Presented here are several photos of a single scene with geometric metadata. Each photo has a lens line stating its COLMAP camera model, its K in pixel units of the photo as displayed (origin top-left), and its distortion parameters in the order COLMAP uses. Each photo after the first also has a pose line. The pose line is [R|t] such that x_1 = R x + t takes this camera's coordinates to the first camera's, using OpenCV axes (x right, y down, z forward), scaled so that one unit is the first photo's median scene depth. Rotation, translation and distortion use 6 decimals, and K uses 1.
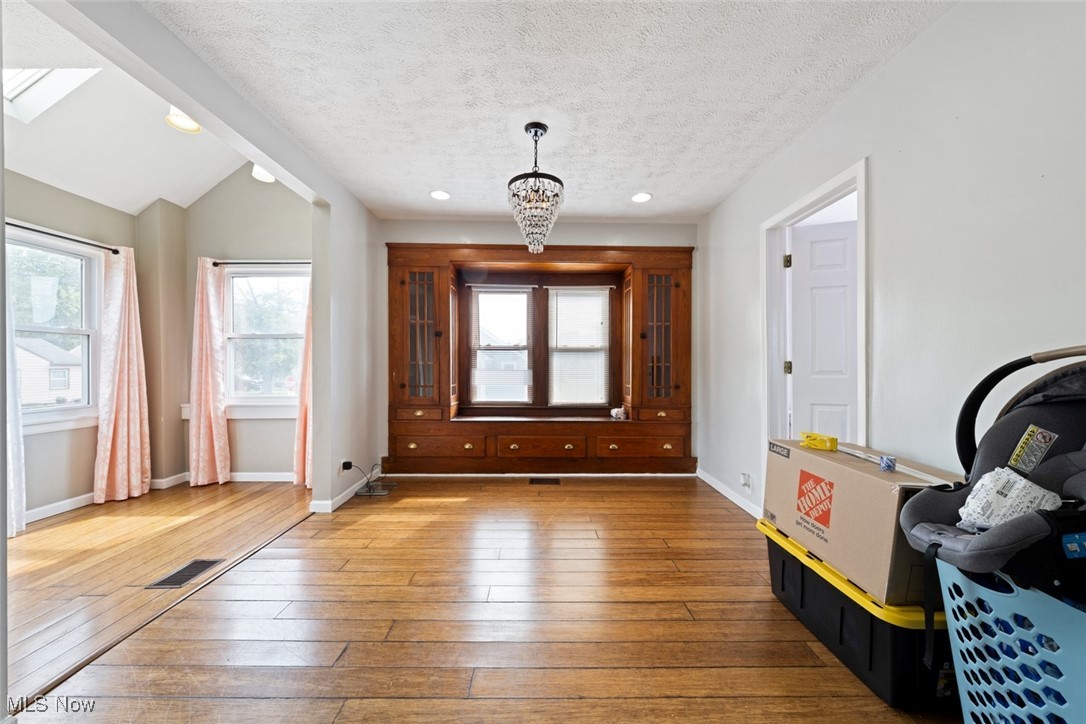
lens RADIAL K [[383.0, 0, 538.0], [0, 383.0, 366.6], [0, 0, 1]] dist [-0.002394, 0.000164]
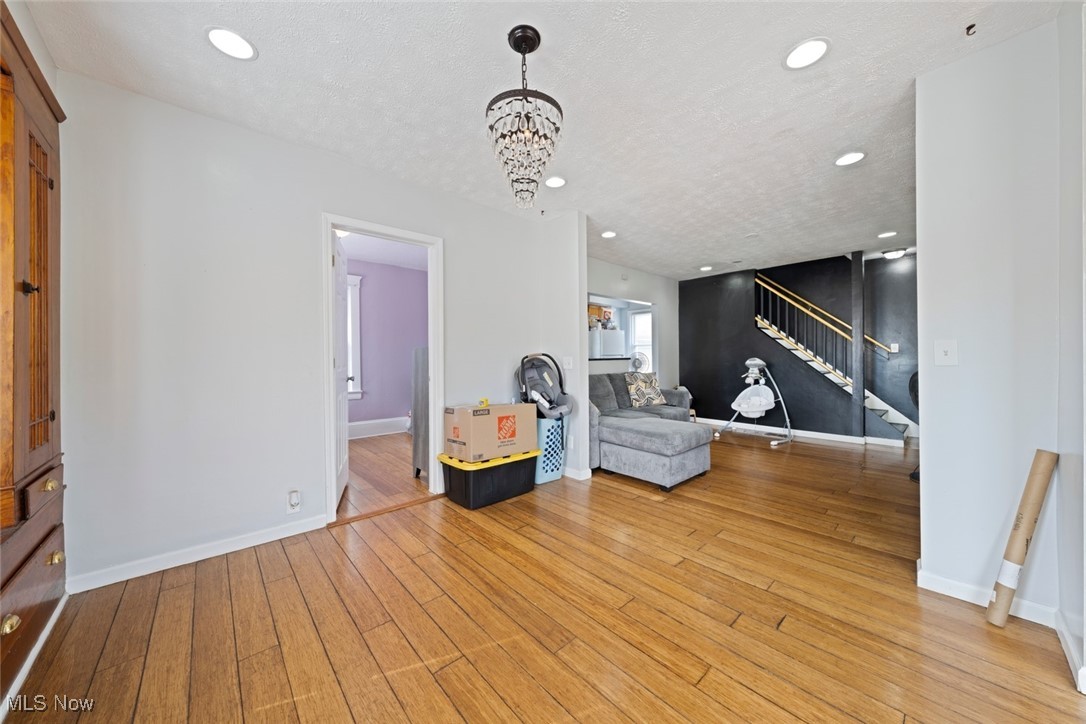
lens RADIAL K [[377.3, 0, 540.8], [0, 377.3, 358.3], [0, 0, 1]] dist [-0.003240, -0.000242]
pose [[-0.674015, -0.004130, 0.738706, -0.362569], [0.010220, 0.999837, 0.014914, -0.016619], [-0.738647, 0.017602, -0.673863, 0.957286]]
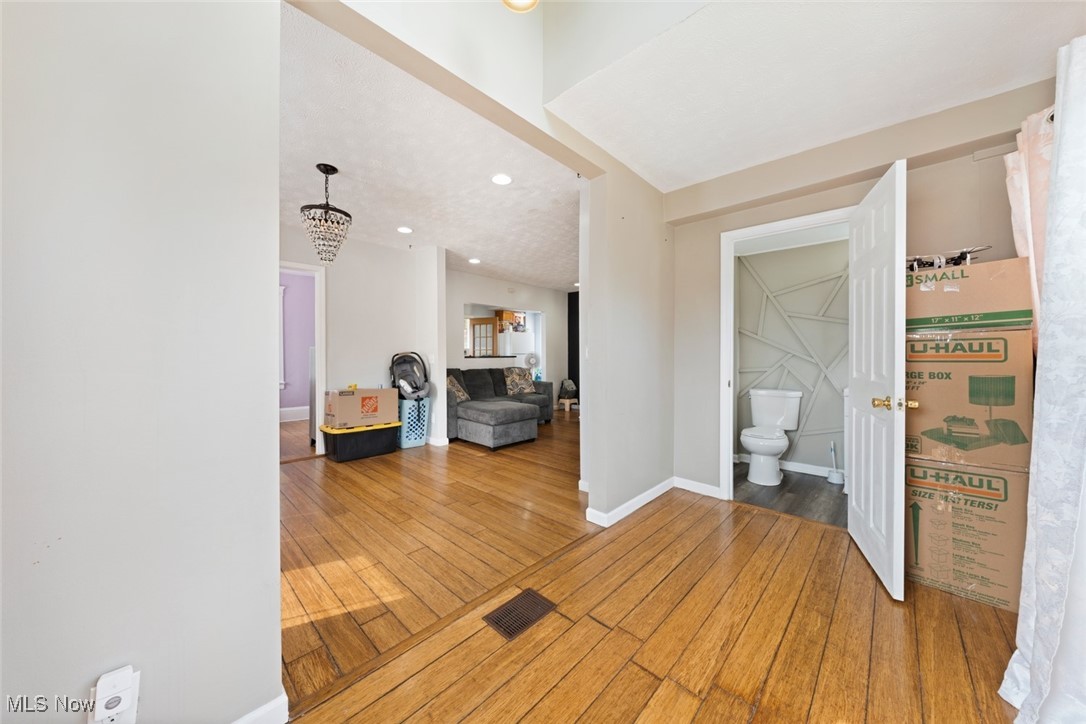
lens RADIAL K [[377.3, 0, 547.4], [0, 377.3, 357.3], [0, 0, 1]] dist [-0.003240, -0.000242]
pose [[-0.728007, -0.007060, 0.685533, -0.900751], [0.004699, 0.999872, 0.015287, -0.013475], [-0.685553, 0.014350, -0.727881, 0.919684]]
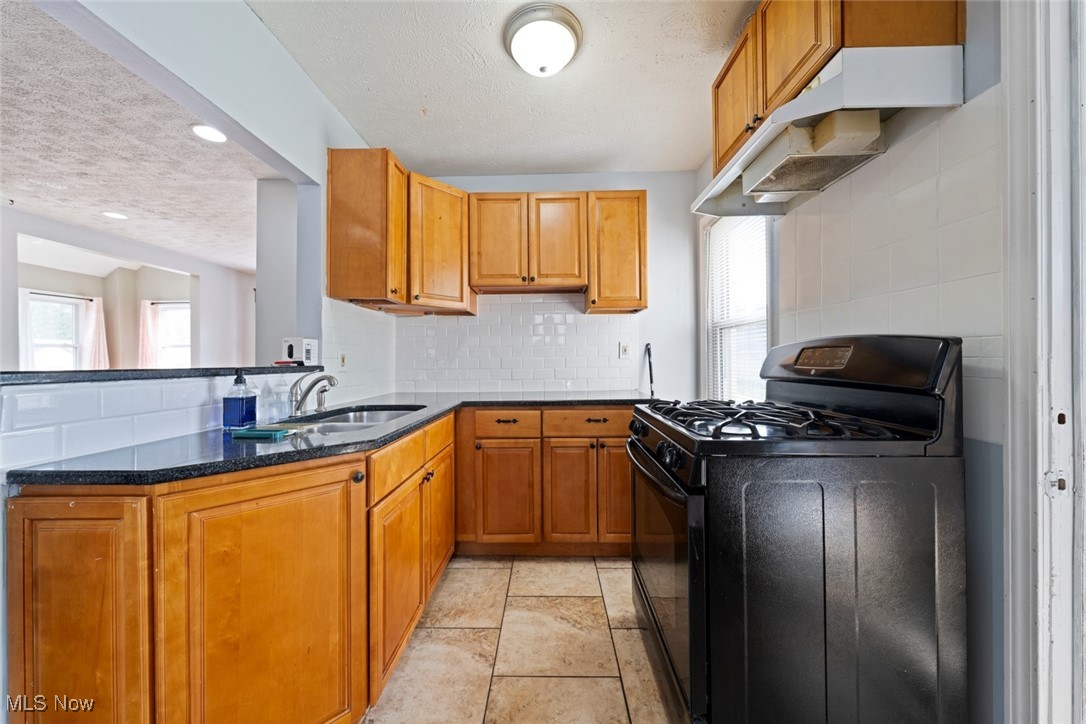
lens RADIAL K [[383.0, 0, 544.9], [0, 383.0, 359.0], [0, 0, 1]] dist [-0.002394, 0.000164]
pose [[0.999682, -0.003286, -0.024989, 0.942434], [0.002817, 0.999819, -0.018799, 0.014749], [0.025046, 0.018722, 0.999511, -0.649213]]
